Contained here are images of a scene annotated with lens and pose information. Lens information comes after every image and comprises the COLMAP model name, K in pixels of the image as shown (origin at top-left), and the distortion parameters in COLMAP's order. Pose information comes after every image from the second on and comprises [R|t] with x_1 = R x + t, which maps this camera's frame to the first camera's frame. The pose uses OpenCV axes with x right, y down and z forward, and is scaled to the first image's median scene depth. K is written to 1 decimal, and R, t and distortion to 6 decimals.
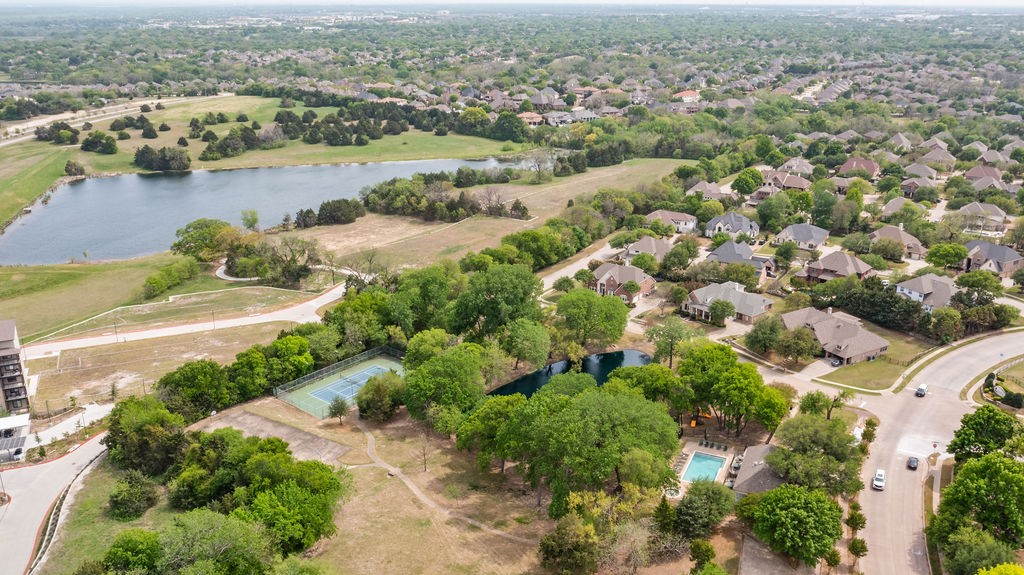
lens RADIAL K [[810.1, 0, 512.0], [0, 810.1, 287.5], [0, 0, 1]] dist [-0.016408, -0.004608]
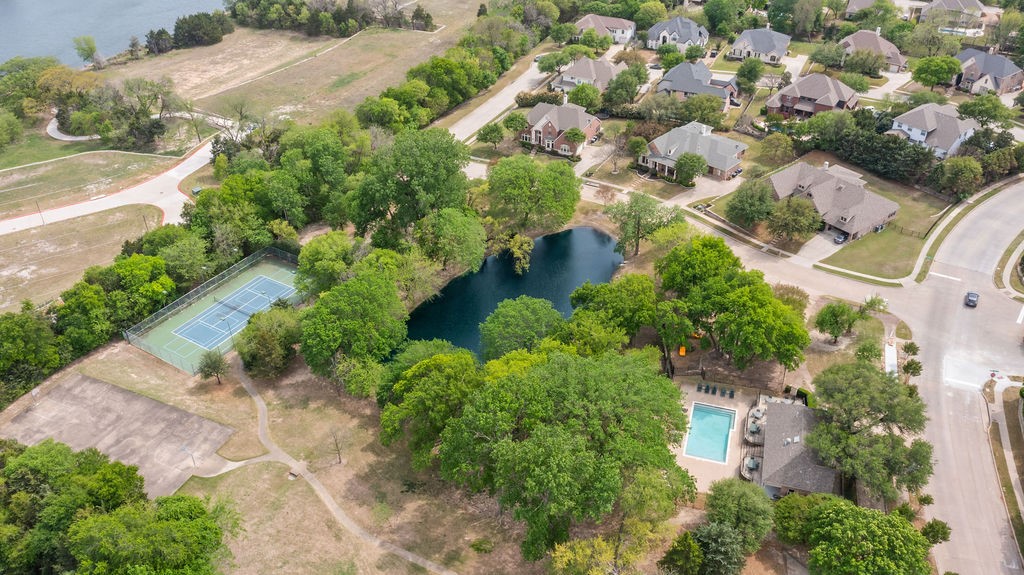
lens RADIAL K [[810.1, 0, 512.0], [0, 810.1, 287.5], [0, 0, 1]] dist [-0.016408, -0.004608]
pose [[0.991658, -0.079404, 0.101535, -0.009314], [0.050078, 0.963181, 0.264149, -0.075917], [-0.118771, -0.256860, 0.959123, 0.209167]]
